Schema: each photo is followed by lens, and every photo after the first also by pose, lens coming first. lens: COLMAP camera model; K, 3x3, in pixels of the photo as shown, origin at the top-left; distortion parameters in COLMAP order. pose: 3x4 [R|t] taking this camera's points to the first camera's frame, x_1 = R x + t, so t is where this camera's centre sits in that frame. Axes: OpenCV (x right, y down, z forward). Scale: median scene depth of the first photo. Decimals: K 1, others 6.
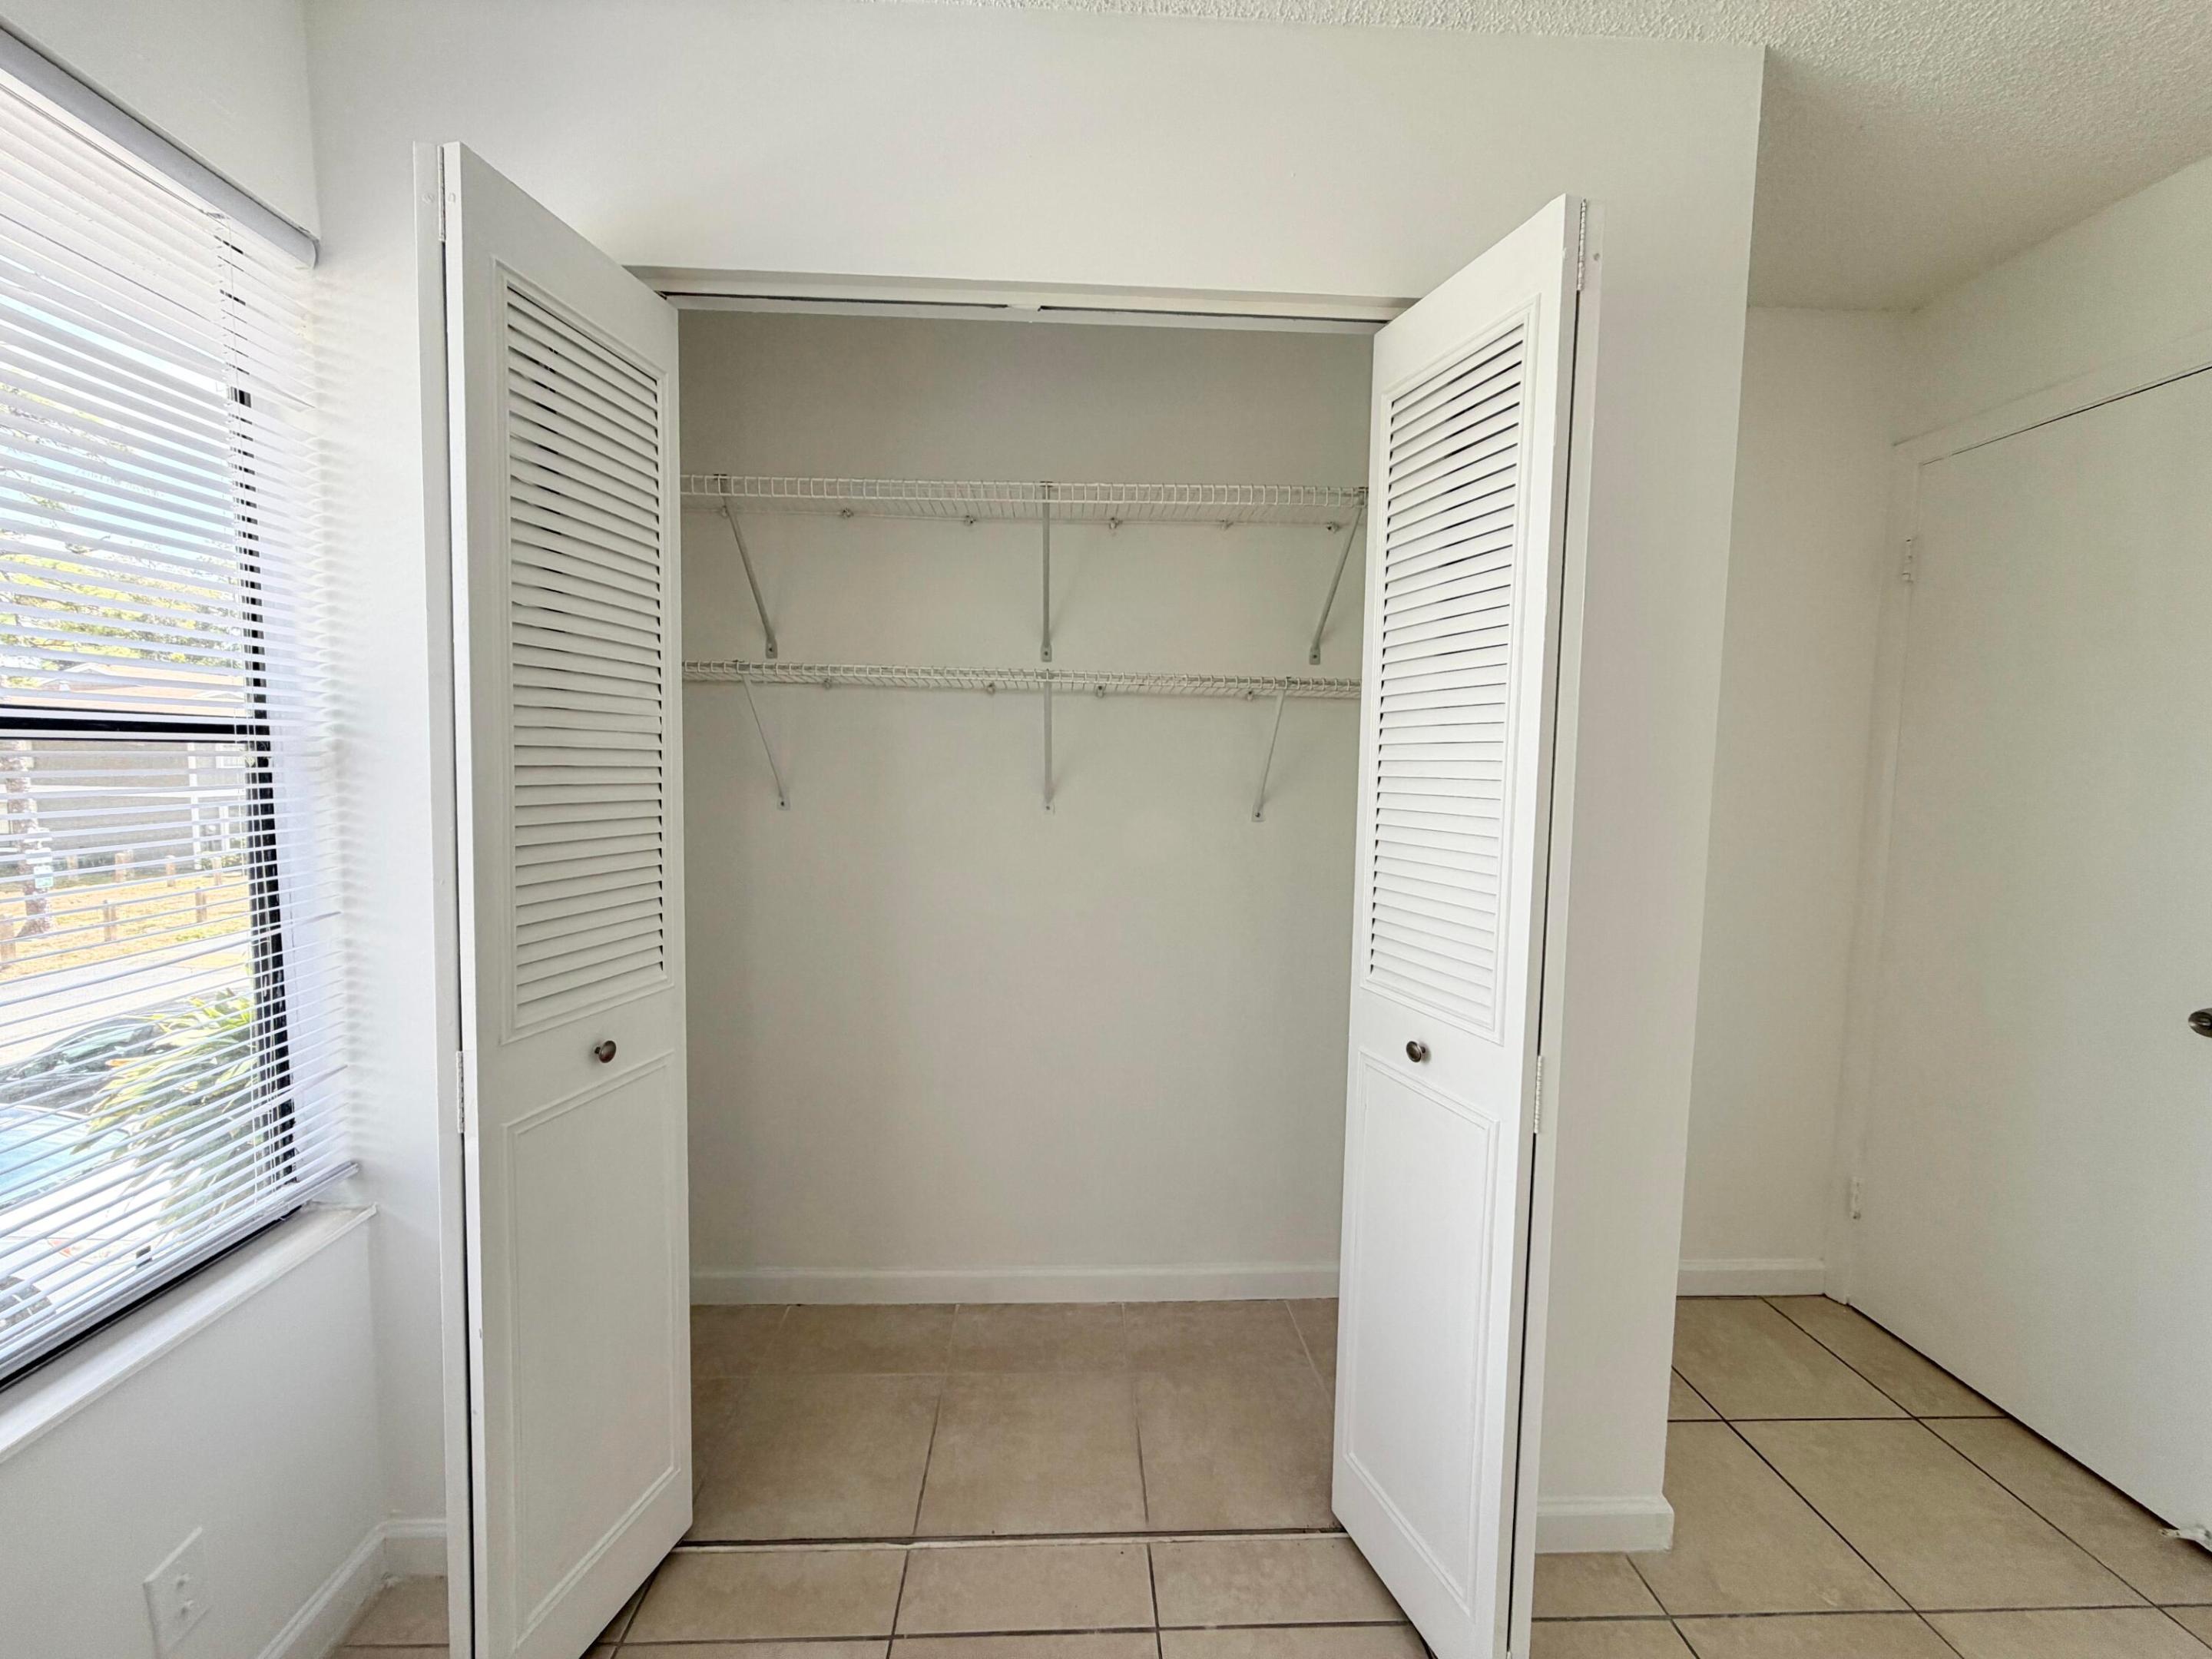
lens RADIAL K [[879.8, 0, 1097.1], [0, 879.8, 826.7], [0, 0, 1]] dist [0.002147, -0.000008]
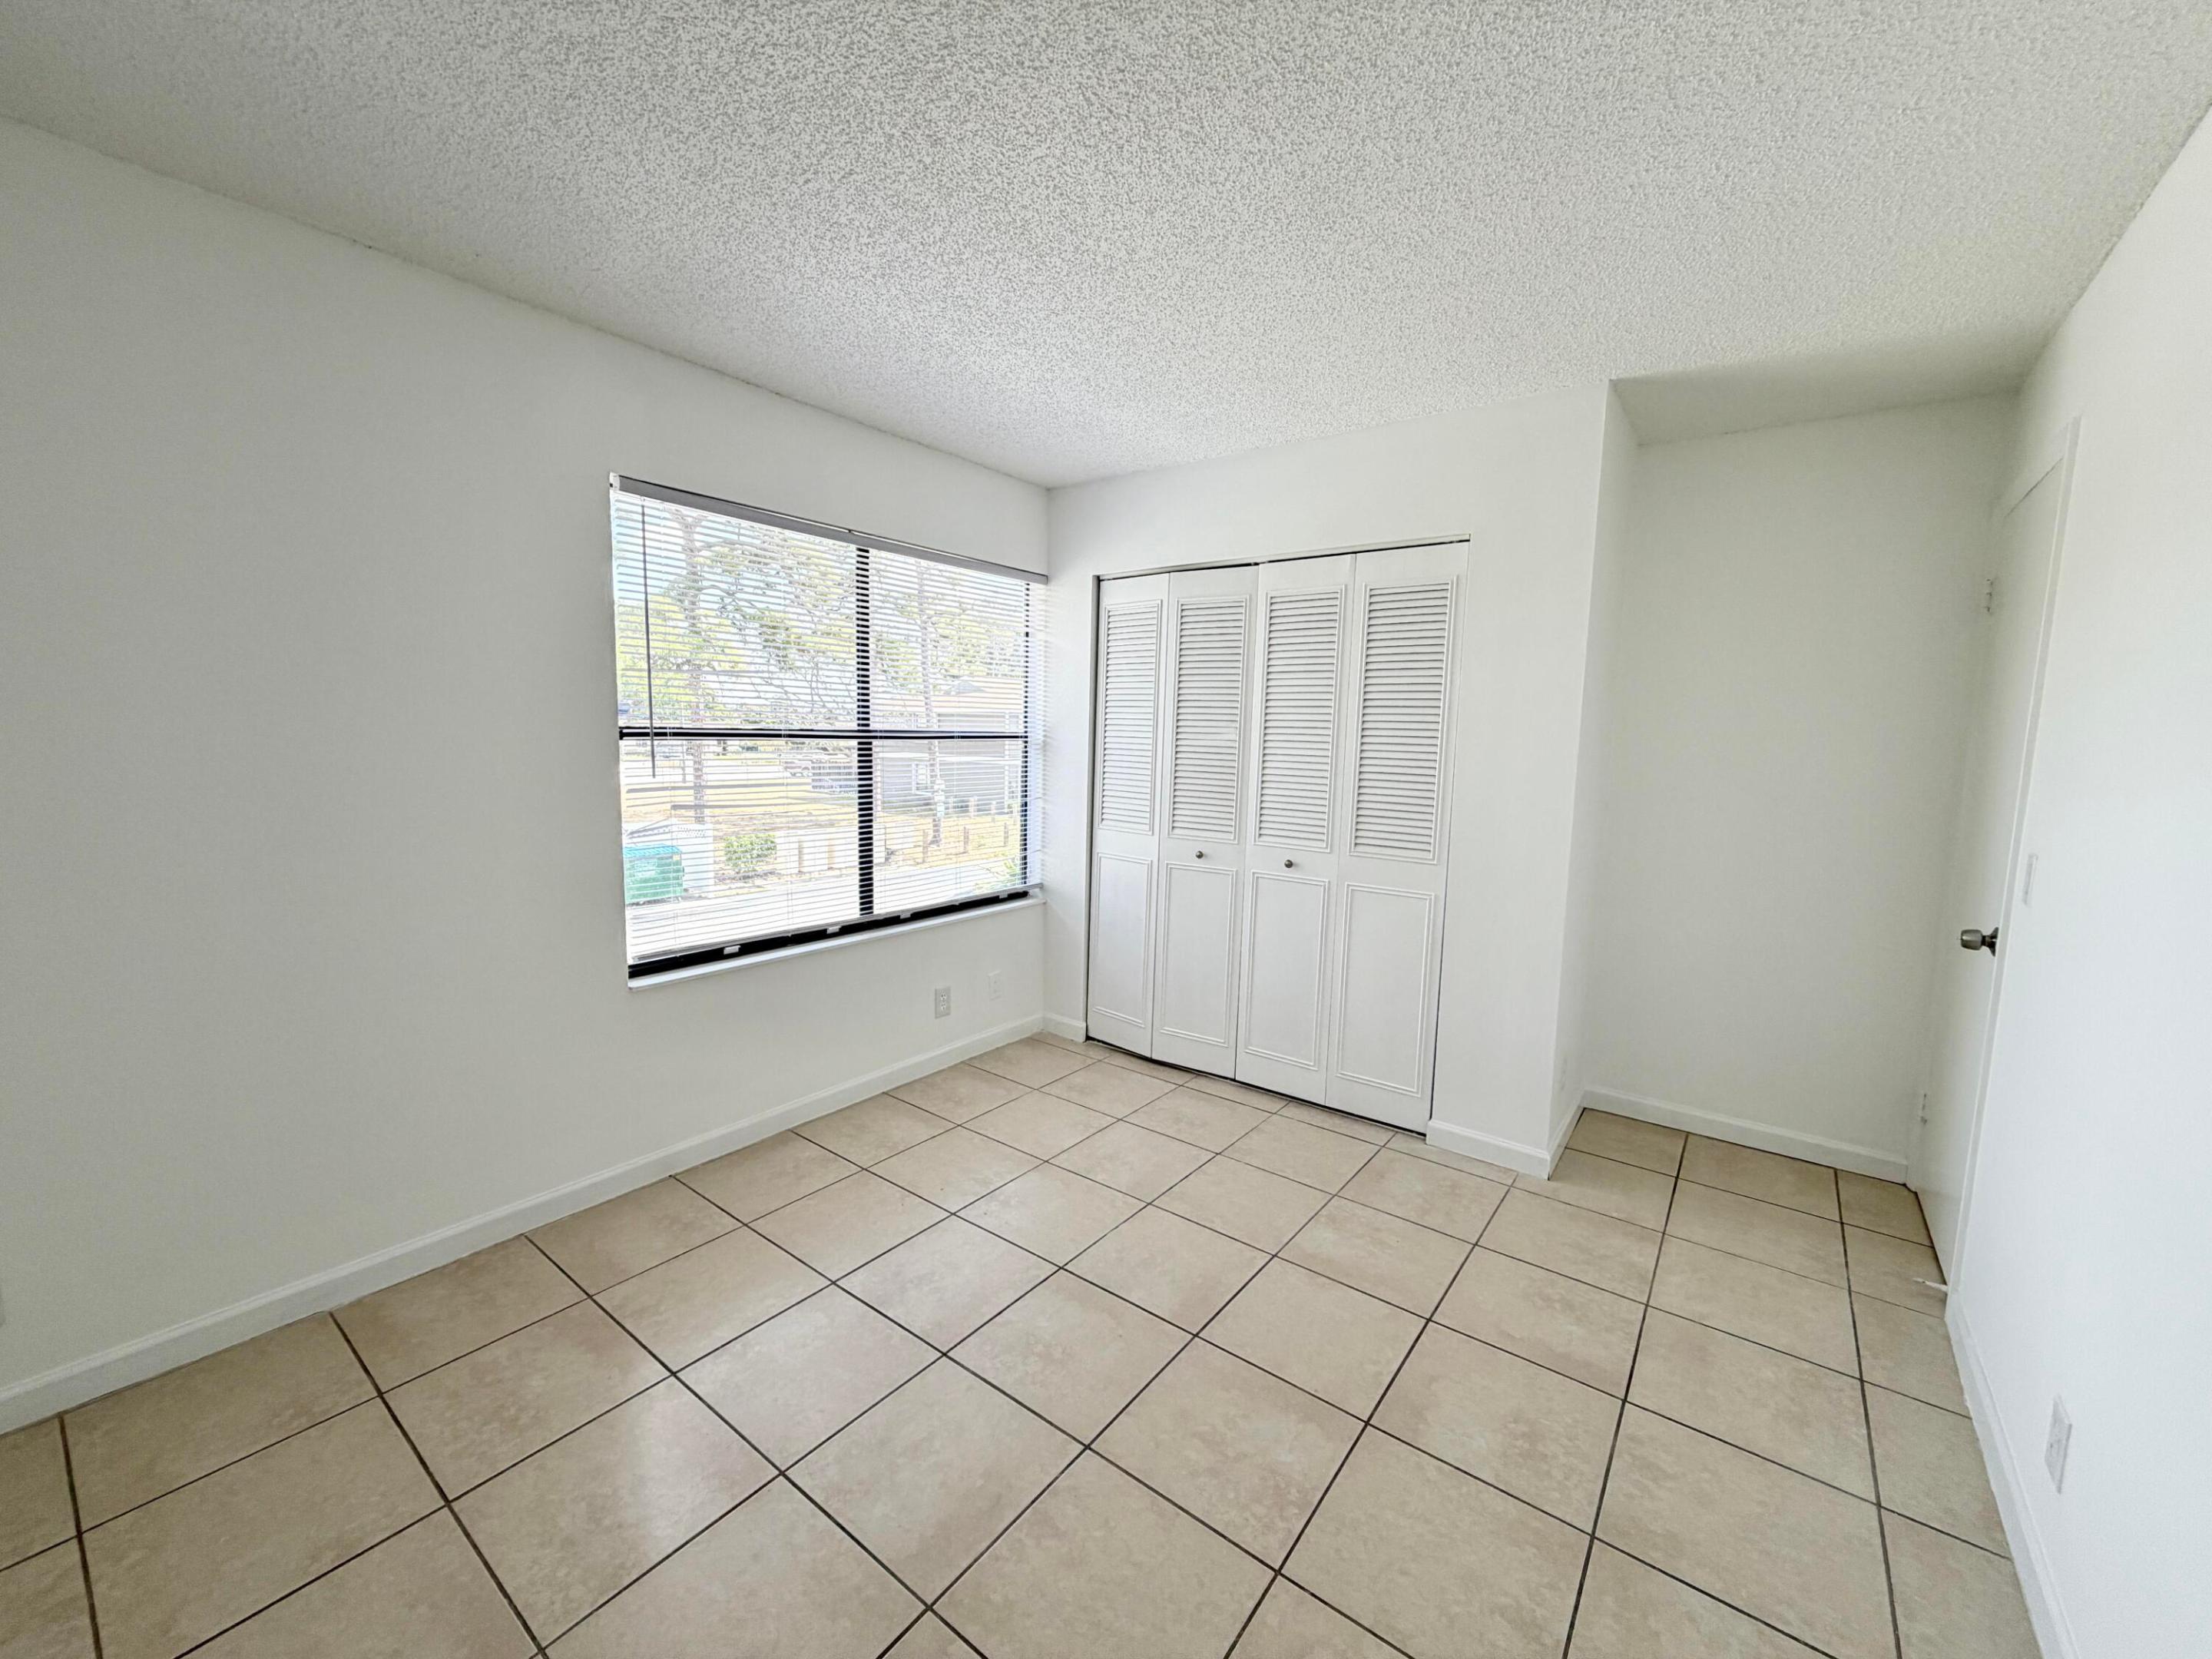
lens RADIAL K [[879.8, 0, 1097.1], [0, 879.8, 826.7], [0, 0, 1]] dist [0.002147, -0.000008]
pose [[0.767961, 0.070029, -0.636656, 0.843484], [-0.056934, 0.997534, 0.041047, 0.044892], [0.637961, 0.004725, 0.770055, -0.834343]]
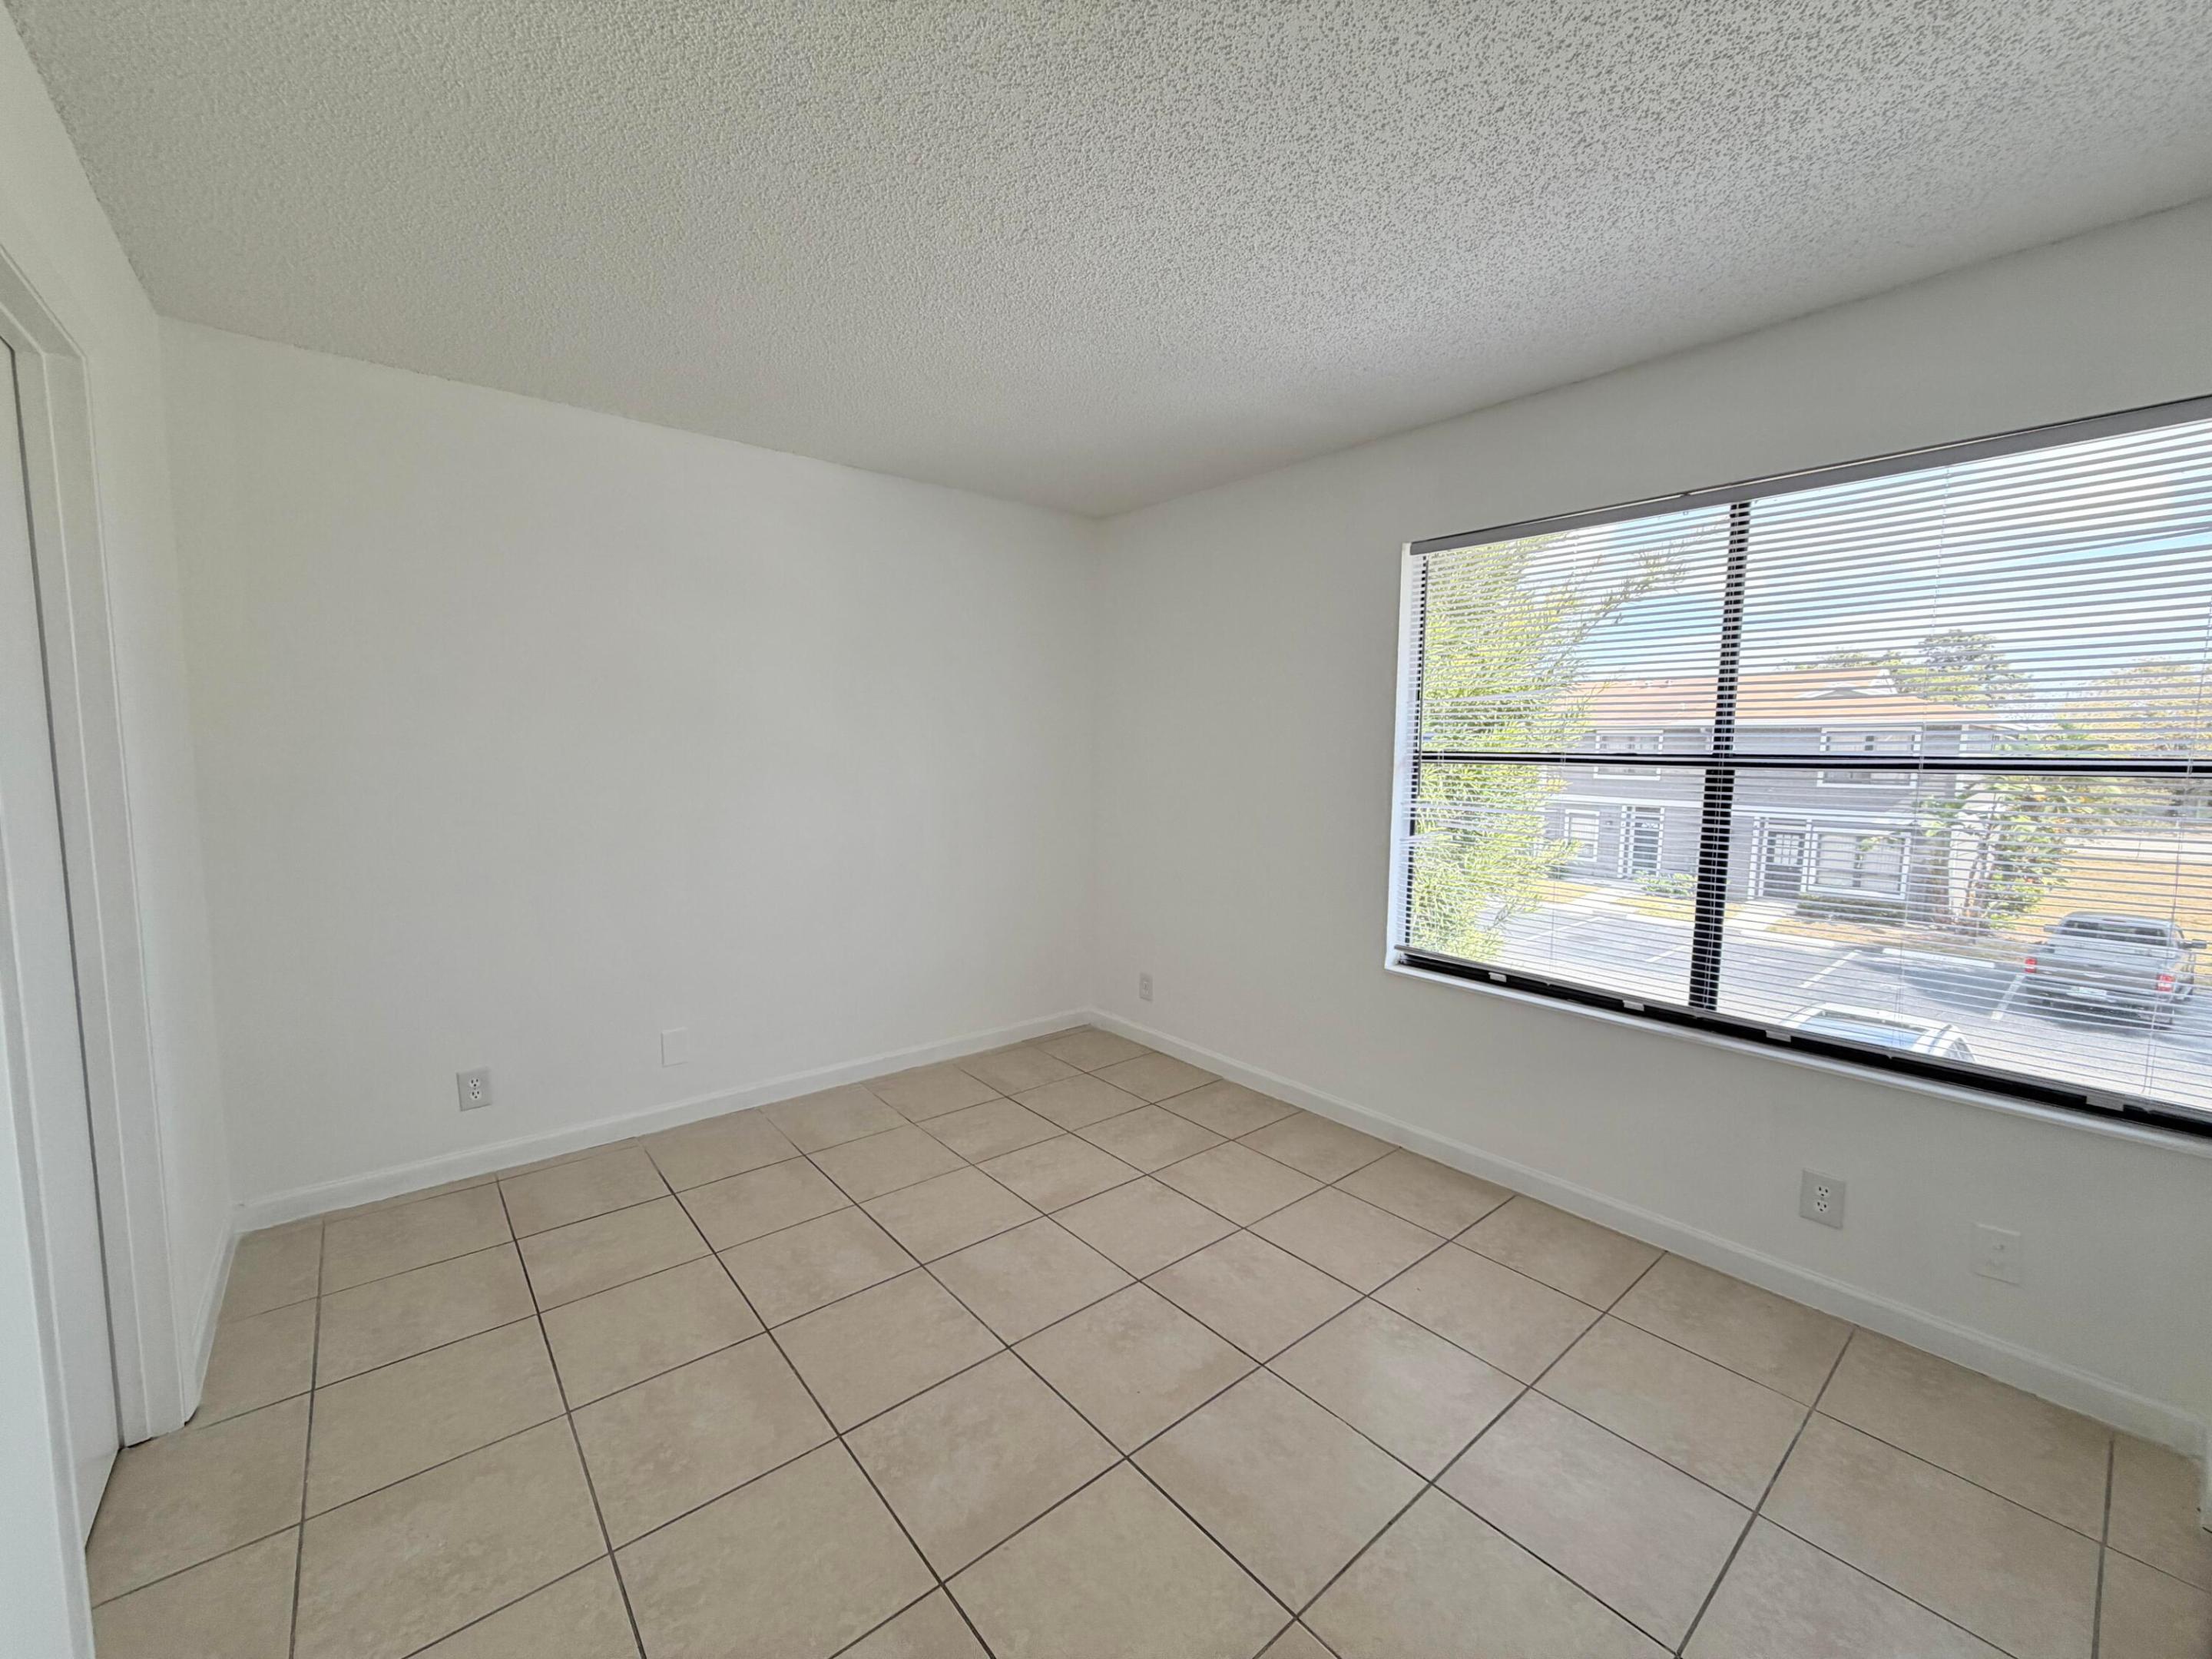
lens RADIAL K [[879.8, 0, 1097.1], [0, 879.8, 826.7], [0, 0, 1]] dist [0.002147, -0.000008]
pose [[-0.794506, 0.032185, -0.606403, 0.846149], [-0.066898, 0.987877, 0.140081, -0.063313], [0.603560, 0.151863, -0.782721, 0.682769]]
